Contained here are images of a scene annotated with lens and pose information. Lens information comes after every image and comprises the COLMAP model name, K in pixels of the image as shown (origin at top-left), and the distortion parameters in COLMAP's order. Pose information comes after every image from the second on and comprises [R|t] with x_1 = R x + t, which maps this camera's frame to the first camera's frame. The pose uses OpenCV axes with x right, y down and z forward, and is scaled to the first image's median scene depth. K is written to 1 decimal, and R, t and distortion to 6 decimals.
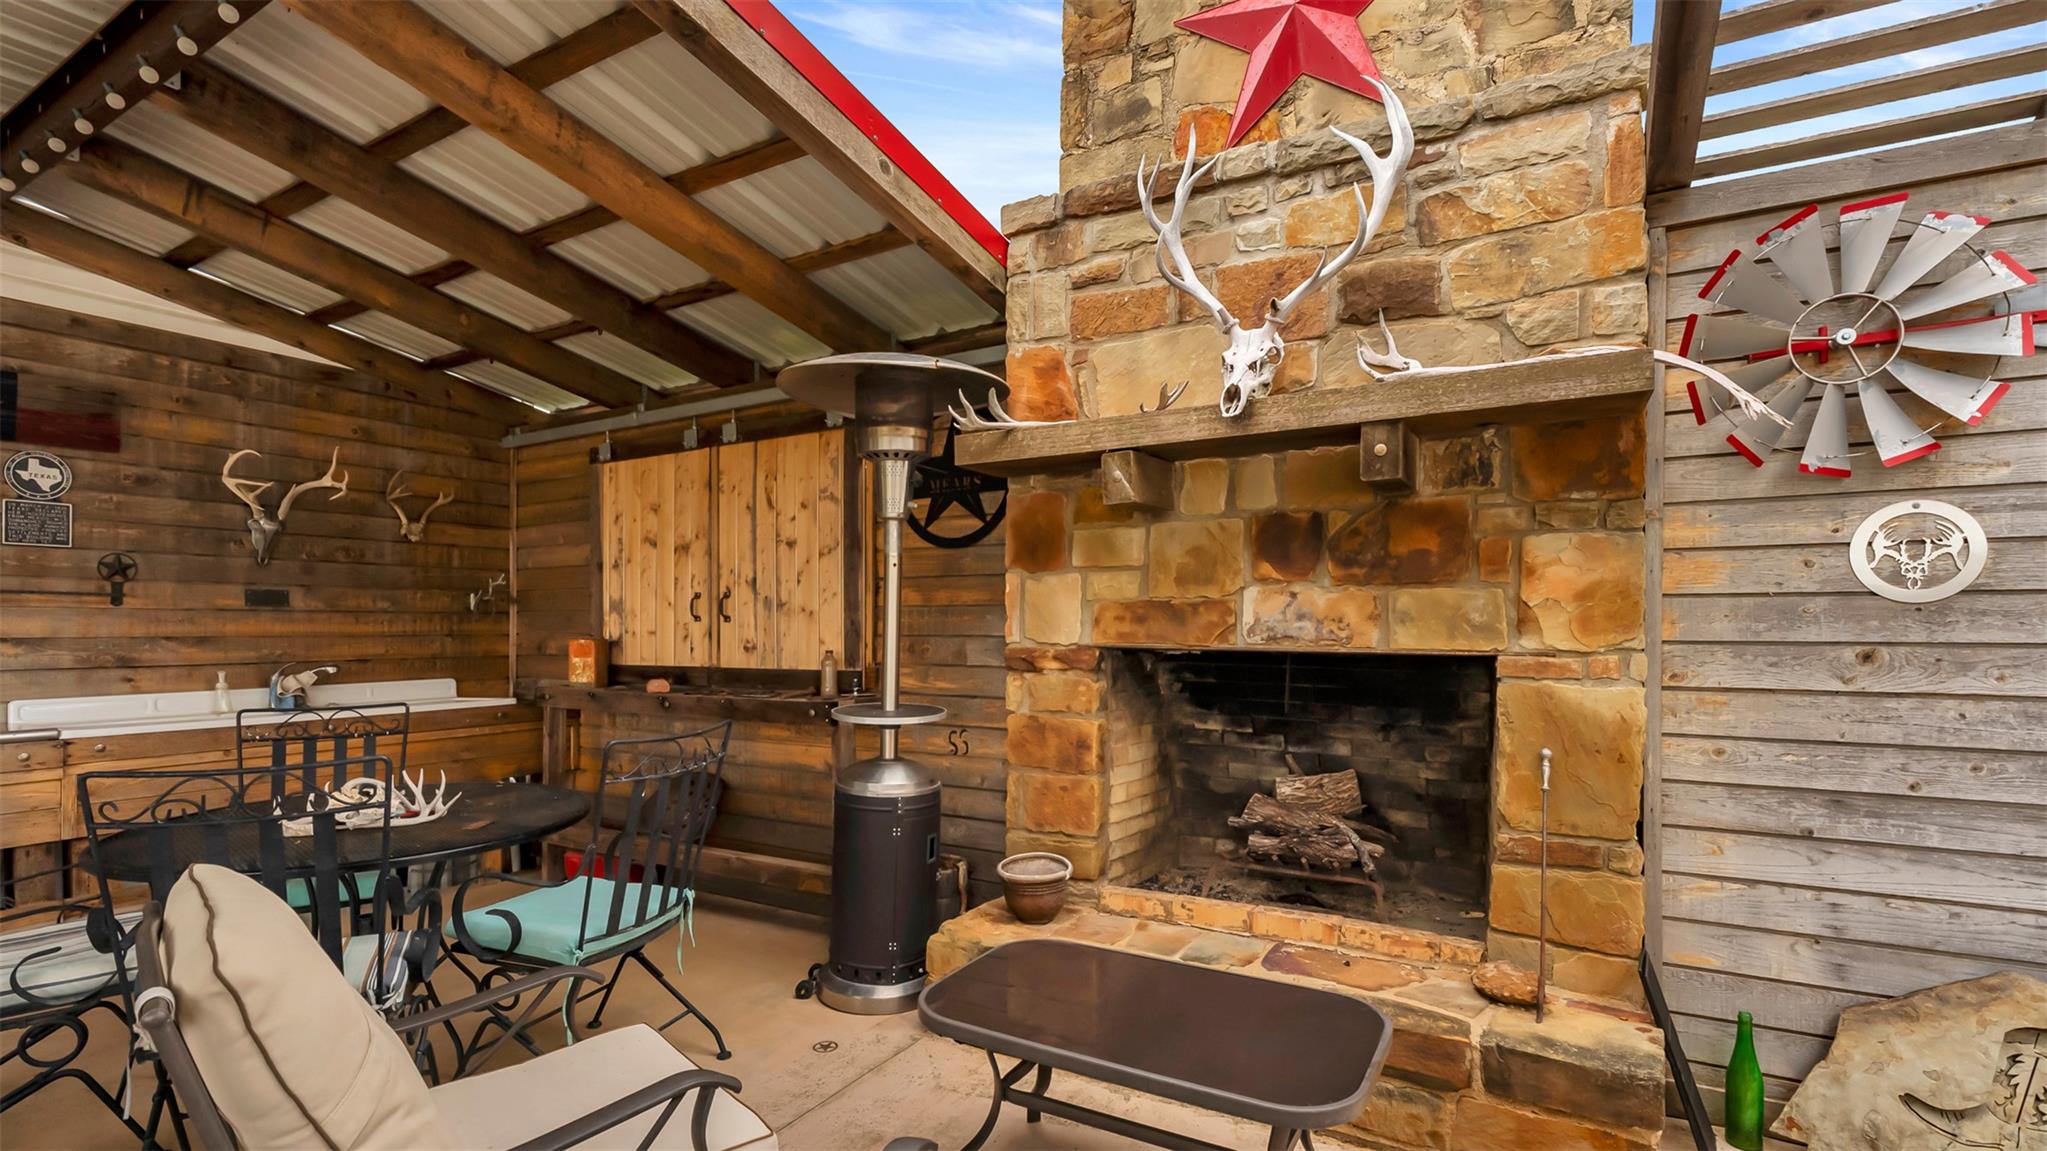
lens RADIAL K [[935.6, 0, 1022.2], [0, 935.6, 628.8], [0, 0, 1]] dist [-0.000439, 0.001262]
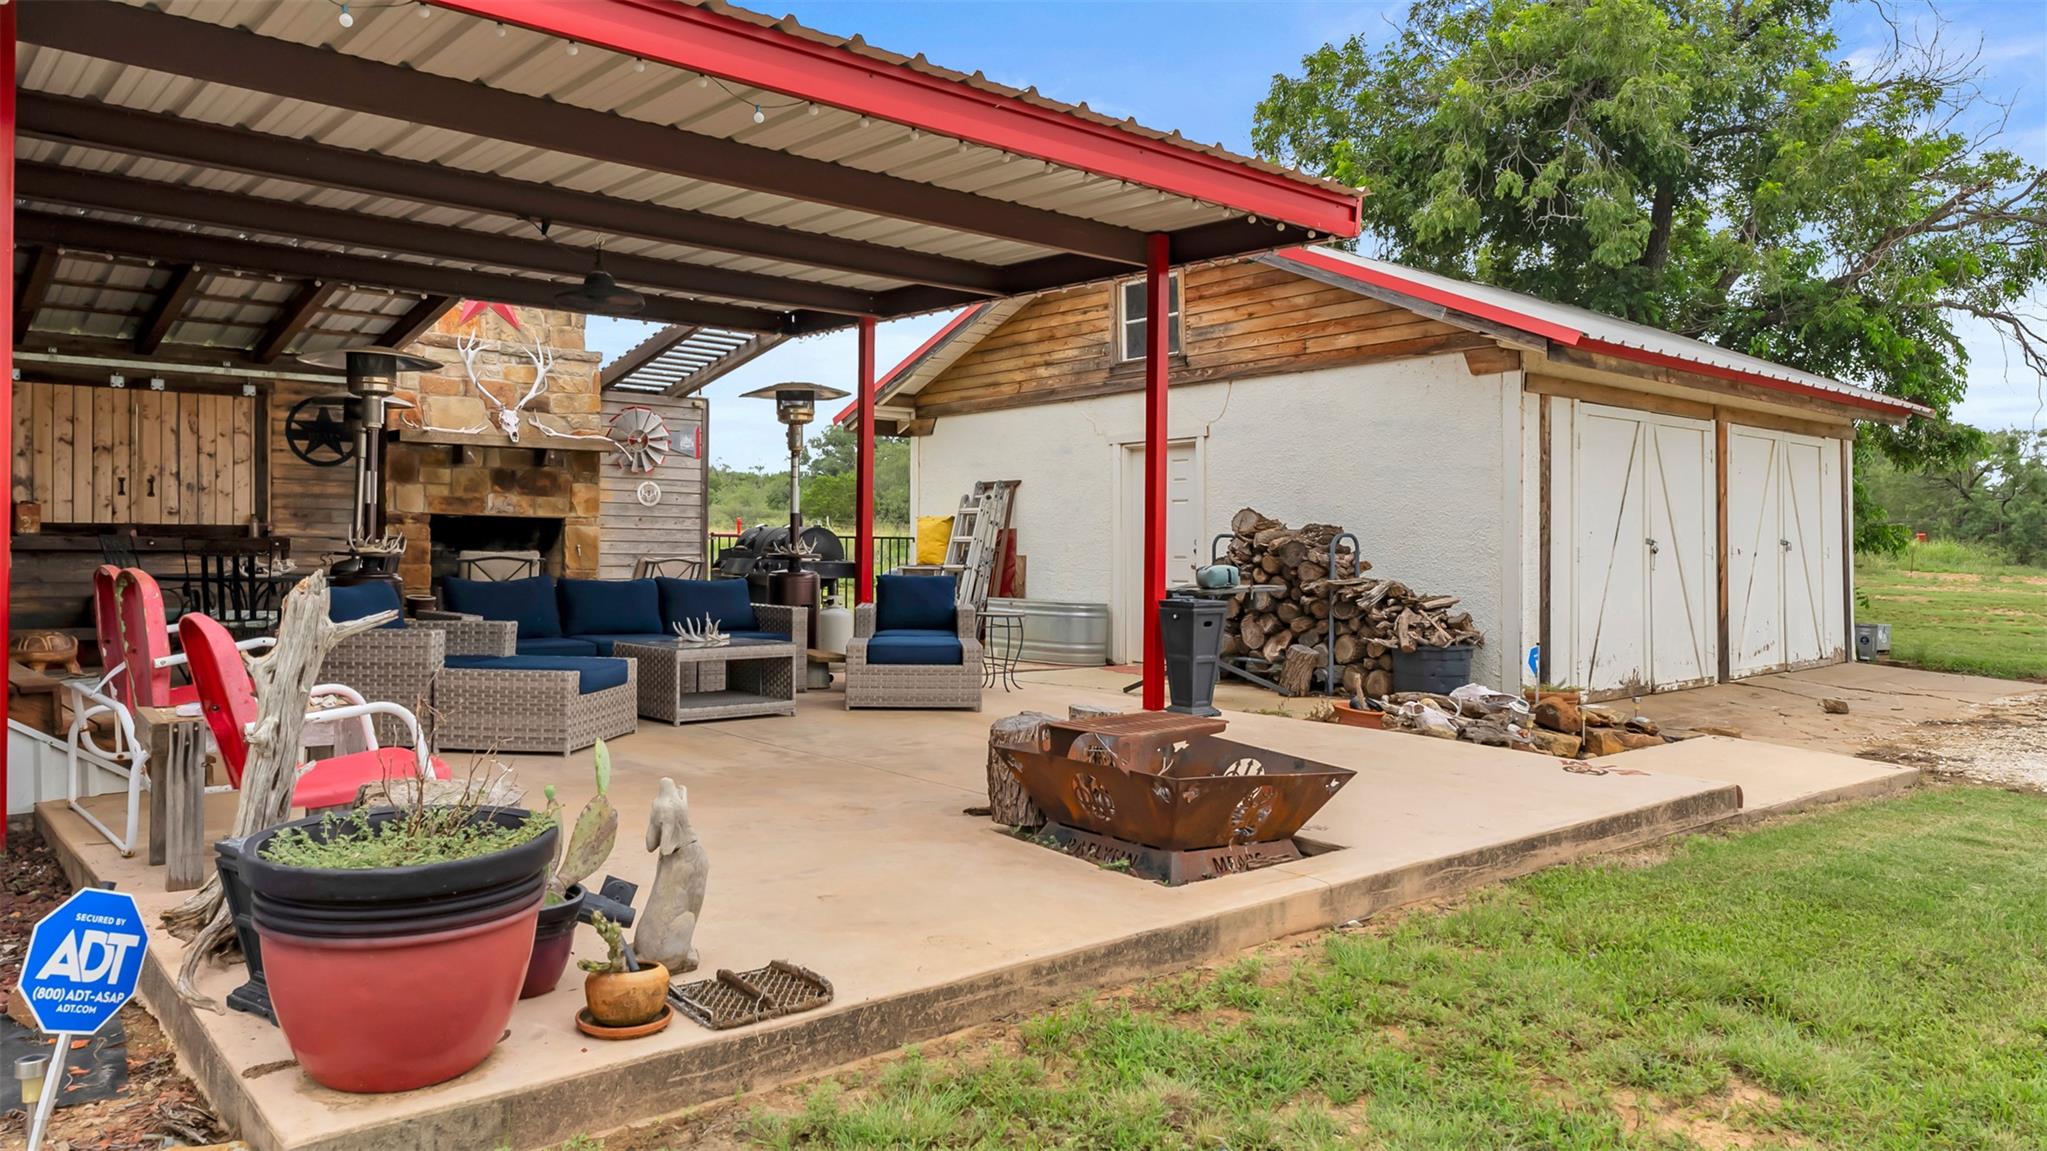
lens RADIAL K [[1424.3, 0, 1028.7], [0, 1424.3, 538.8], [0, 0, 1]] dist [0.002080, 0.043855]
pose [[0.327416, 0.013636, 0.944782, -3.223040], [-0.003142, 0.999906, -0.013343, 0.141042], [-0.944875, 0.001400, 0.327428, -1.917786]]
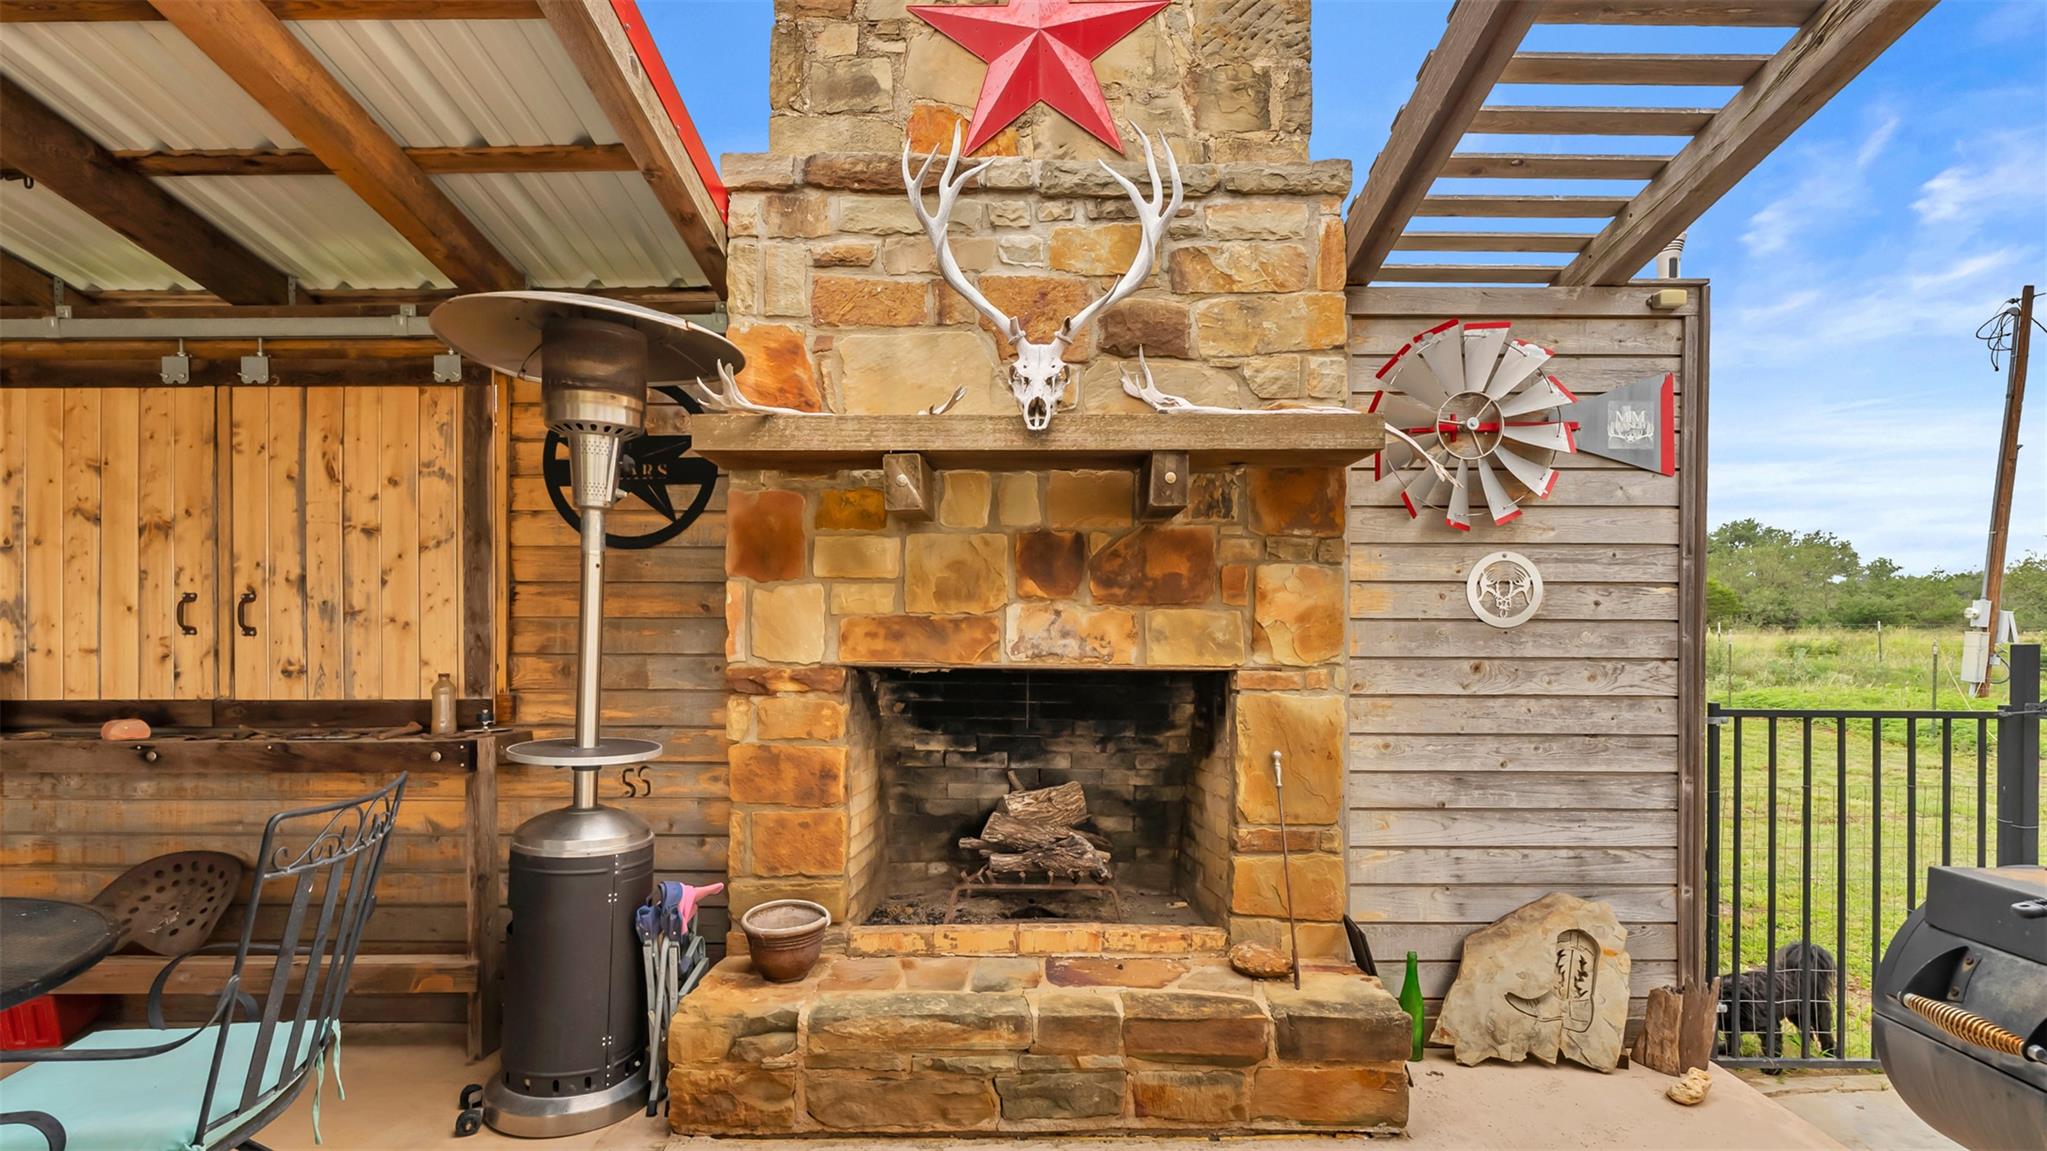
lens RADIAL K [[948.5, 0, 1019.2], [0, 948.5, 650.4], [0, 0, 1]] dist [-0.001484, 0.000880]
pose [[0.866563, 0.000103, 0.499067, -0.243178], [-0.001366, 0.999997, 0.002166, 0.002128], [-0.499066, -0.002559, 0.866560, 0.122119]]
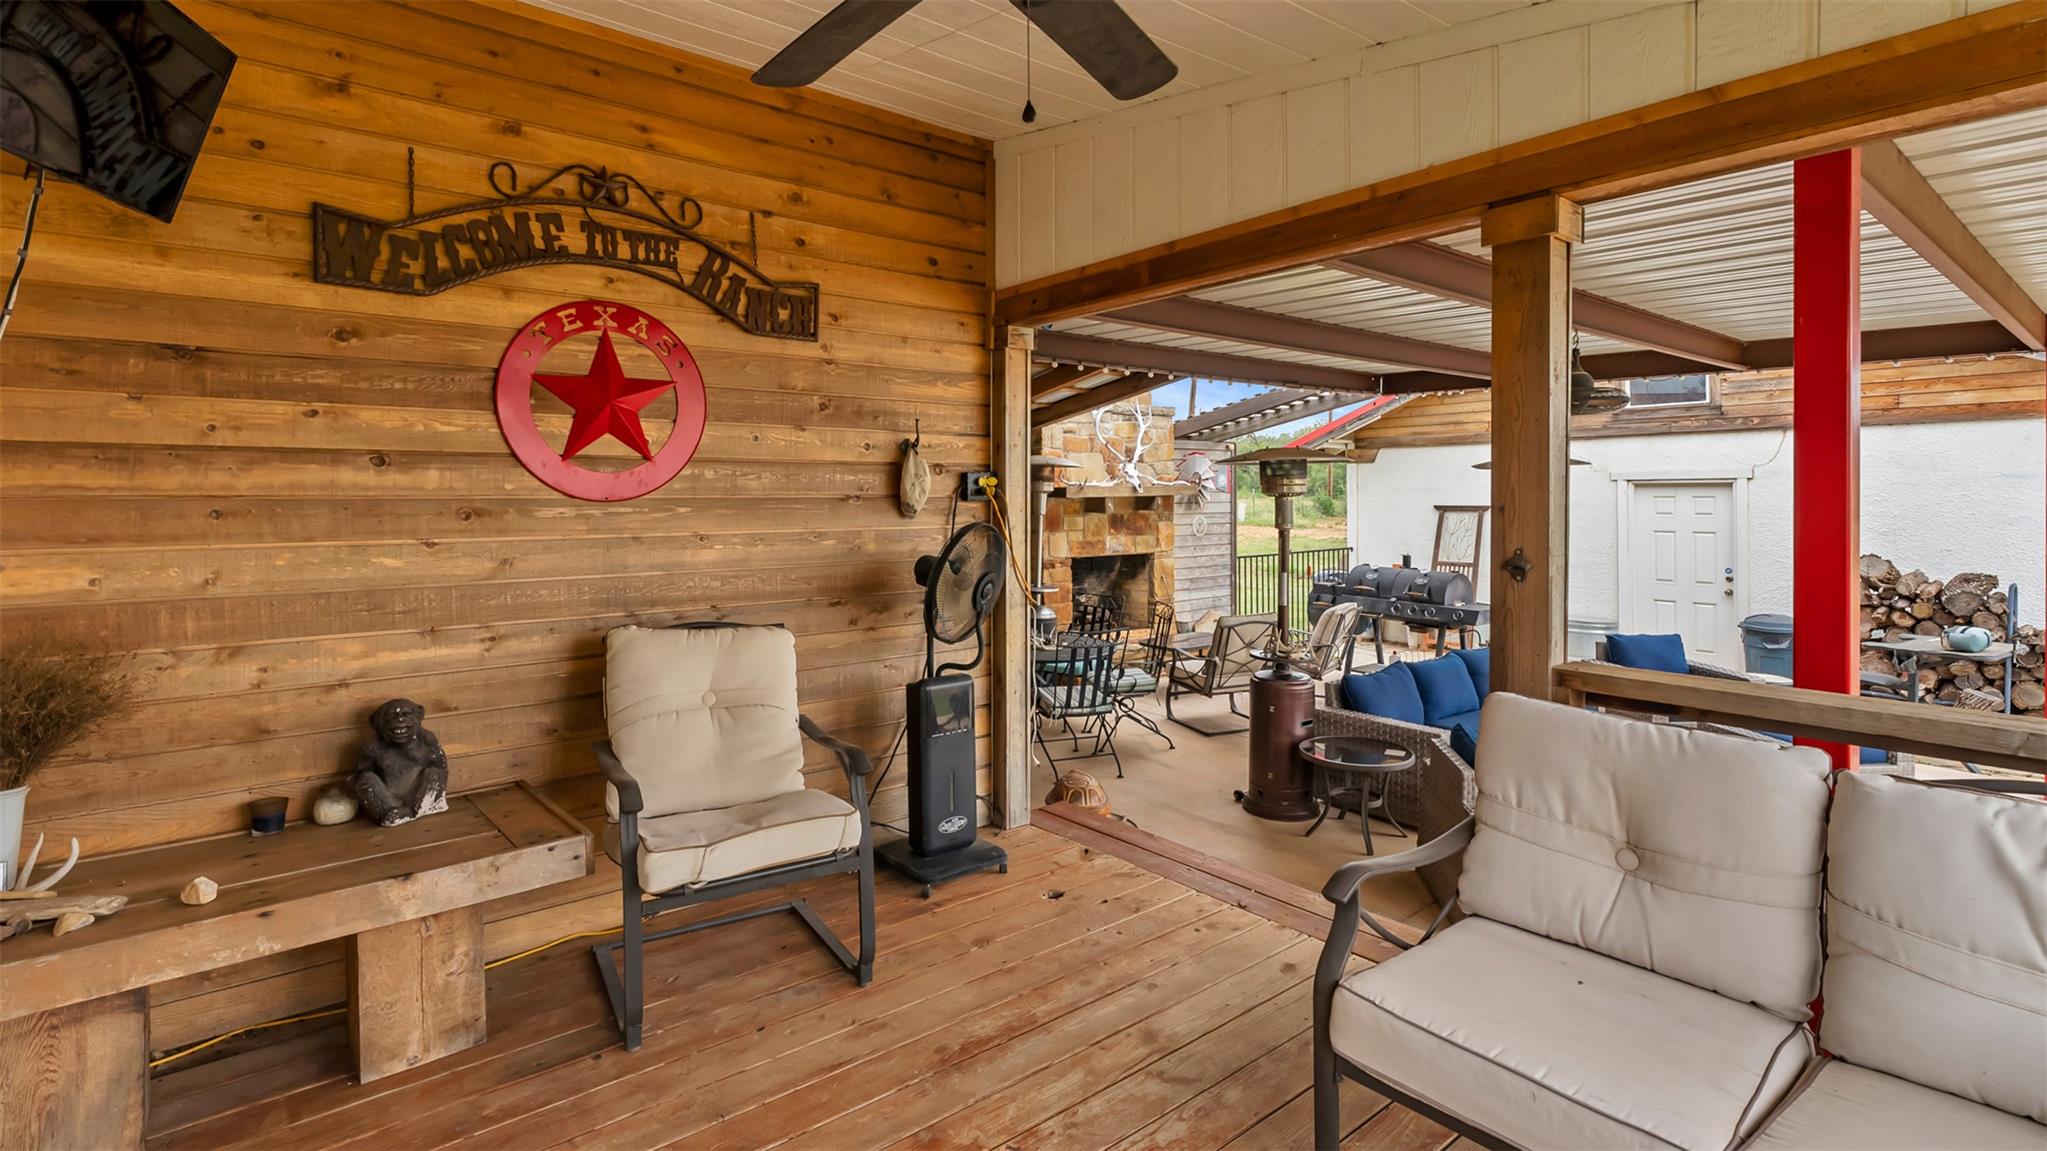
lens RADIAL K [[956.6, 0, 1021.2], [0, 956.6, 499.8], [0, 0, 1]] dist [0.000175, 0.000046]
pose [[0.349961, -0.011740, 0.936691, -2.890651], [0.009157, 0.999917, 0.009111, -0.198104], [-0.936720, 0.005389, 0.350039, 0.106760]]
